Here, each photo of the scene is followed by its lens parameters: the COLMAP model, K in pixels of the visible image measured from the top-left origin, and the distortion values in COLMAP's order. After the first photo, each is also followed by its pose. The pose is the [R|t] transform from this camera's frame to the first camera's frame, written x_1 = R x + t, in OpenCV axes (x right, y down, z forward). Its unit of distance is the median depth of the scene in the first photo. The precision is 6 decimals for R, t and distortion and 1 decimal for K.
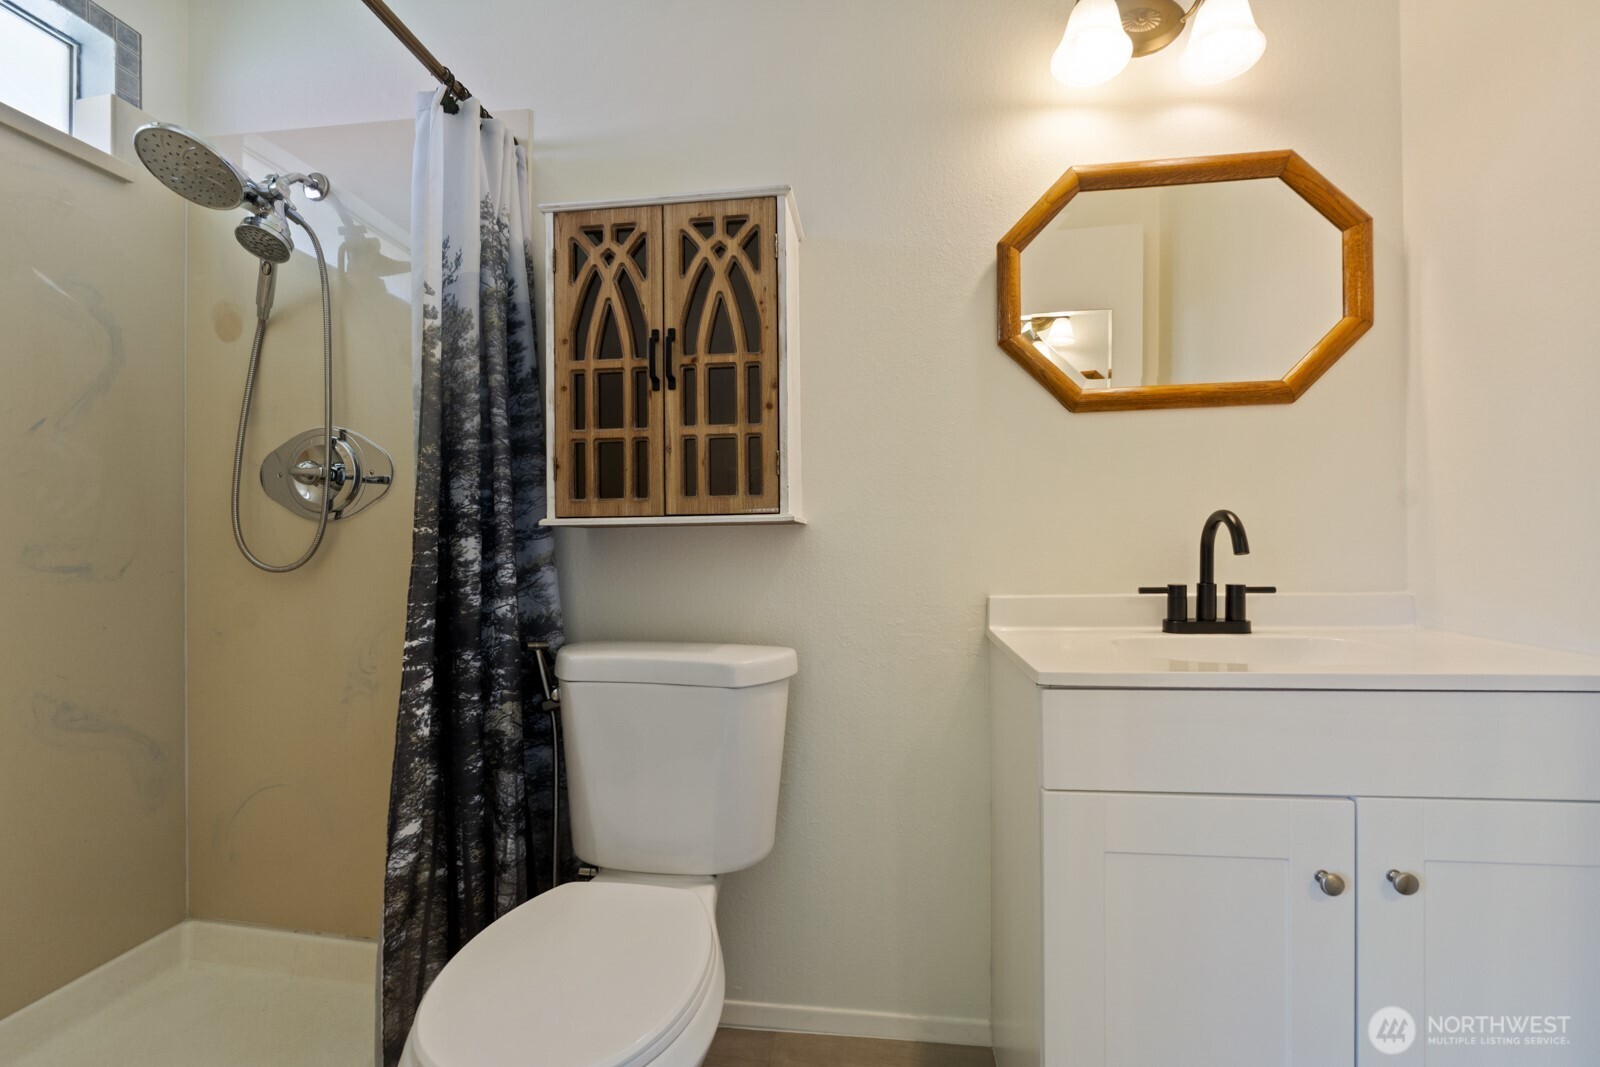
lens RADIAL K [[678.3, 0, 804.3], [0, 678.3, 551.6], [0, 0, 1]] dist [-0.015239, -0.000227]
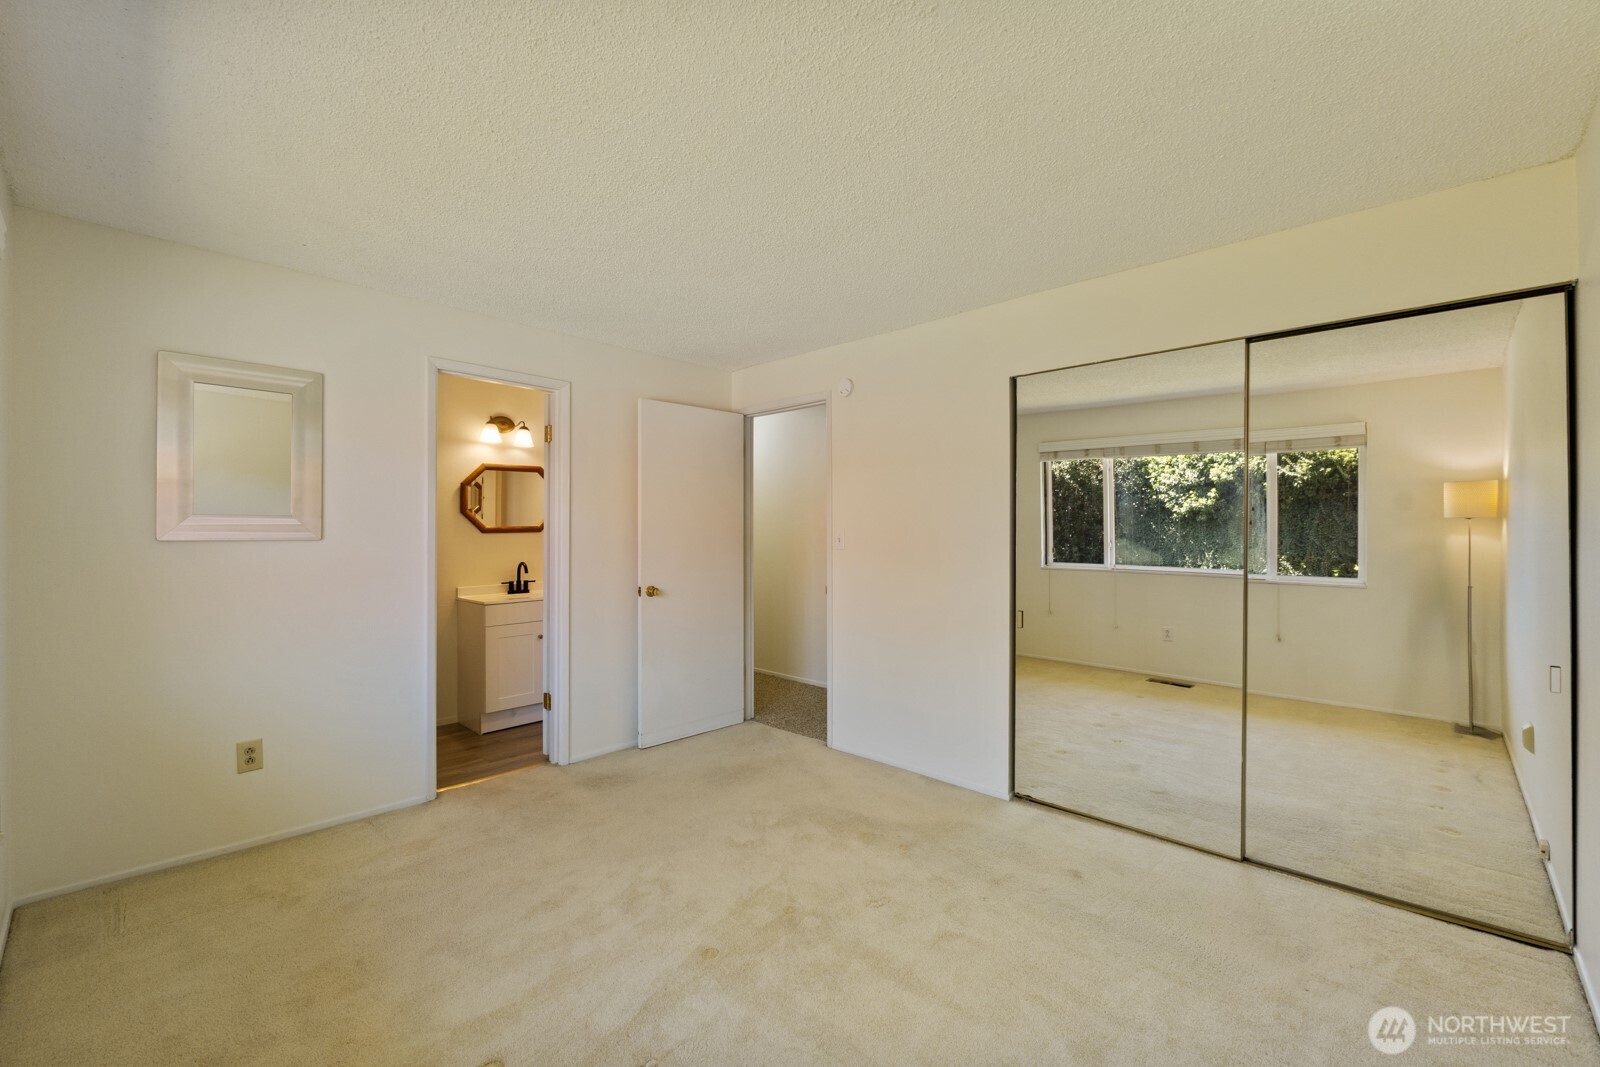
lens RADIAL K [[665.5, 0, 811.9], [0, 665.5, 531.2], [0, 0, 1]] dist [-0.006228, -0.000388]
pose [[0.587470, 0.003260, 0.809239, -1.497192], [-0.000229, 0.999993, -0.003863, -0.220347], [-0.809246, 0.002084, 0.587466, -2.593790]]
